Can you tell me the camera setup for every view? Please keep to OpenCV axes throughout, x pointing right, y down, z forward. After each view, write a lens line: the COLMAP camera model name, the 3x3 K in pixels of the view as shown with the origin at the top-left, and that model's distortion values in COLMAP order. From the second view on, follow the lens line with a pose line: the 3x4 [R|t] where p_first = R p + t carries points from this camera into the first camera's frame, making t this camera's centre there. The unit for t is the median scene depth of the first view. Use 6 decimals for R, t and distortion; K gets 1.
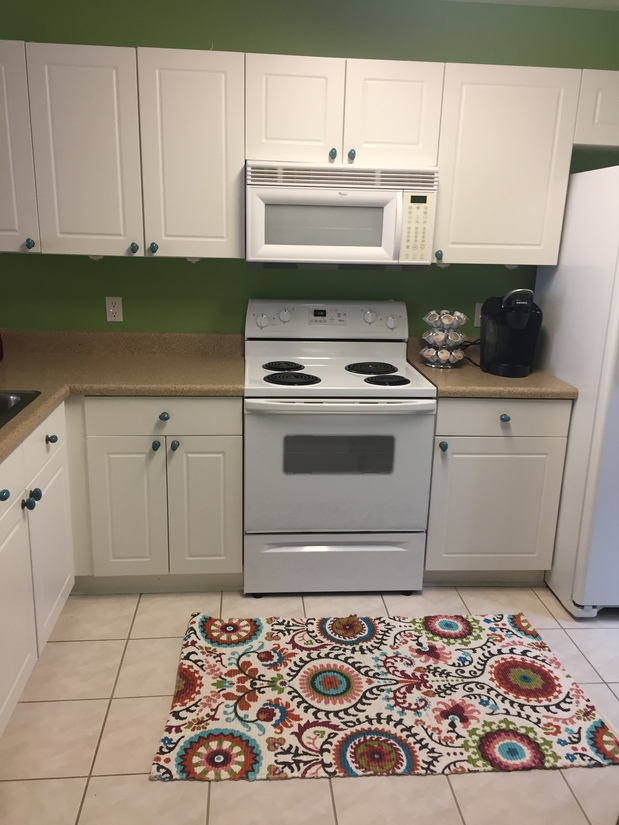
lens RADIAL K [[701.7, 0, 309.5], [0, 701.7, 412.5], [0, 0, 1]] dist [0.058562, -0.056829]
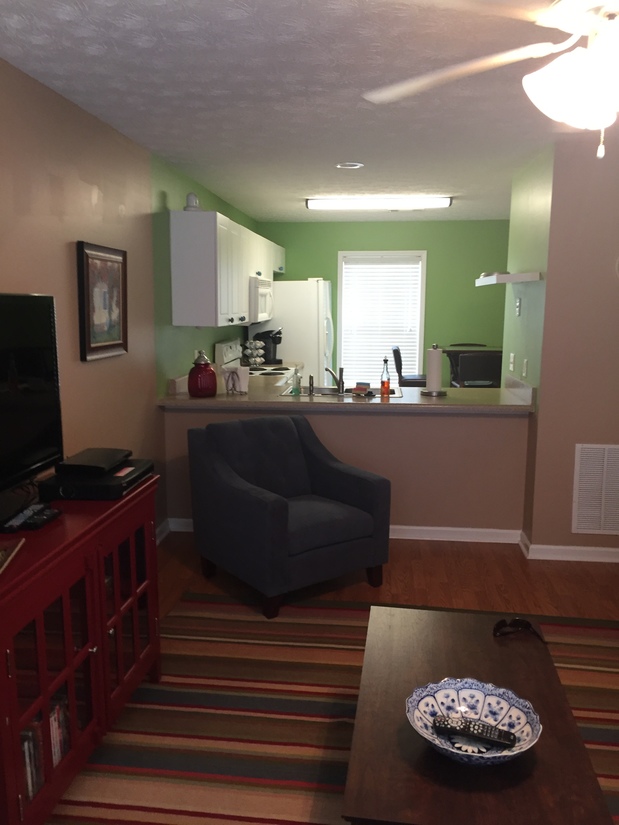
lens RADIAL K [[700.7, 0, 309.5], [0, 700.7, 412.5], [0, 0, 1]] dist [-0.004491, -0.012025]
pose [[0.205333, -0.183443, 0.961347, -2.097097], [0.257739, 0.957738, 0.127704, -0.183887], [-0.944145, 0.221555, 0.243936, 0.404730]]
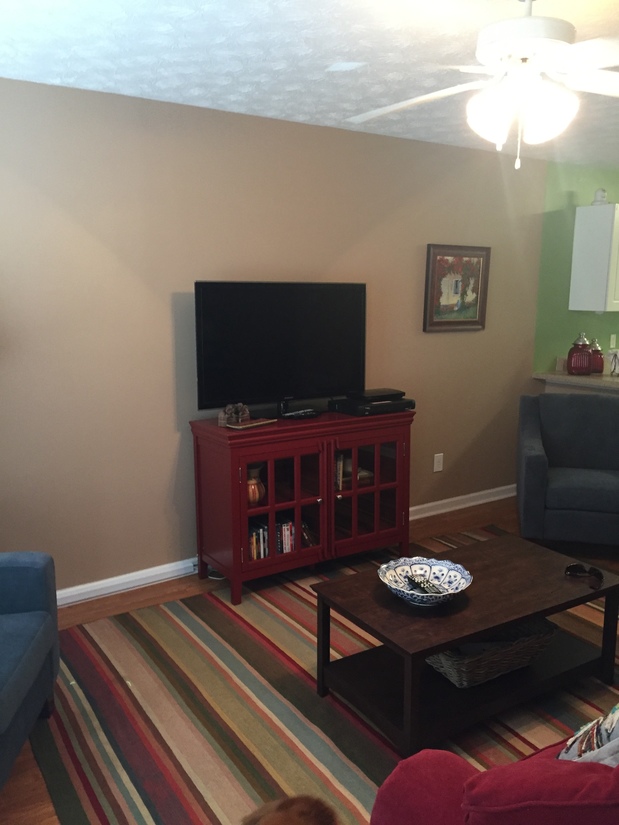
lens RADIAL K [[701.7, 0, 309.5], [0, 701.7, 412.5], [0, 0, 1]] dist [0.058562, -0.056829]
pose [[0.883340, -0.108509, 0.456001, -2.027082], [0.147787, 0.987690, -0.051258, 0.015741], [-0.444825, 0.112670, 0.888502, -0.277729]]
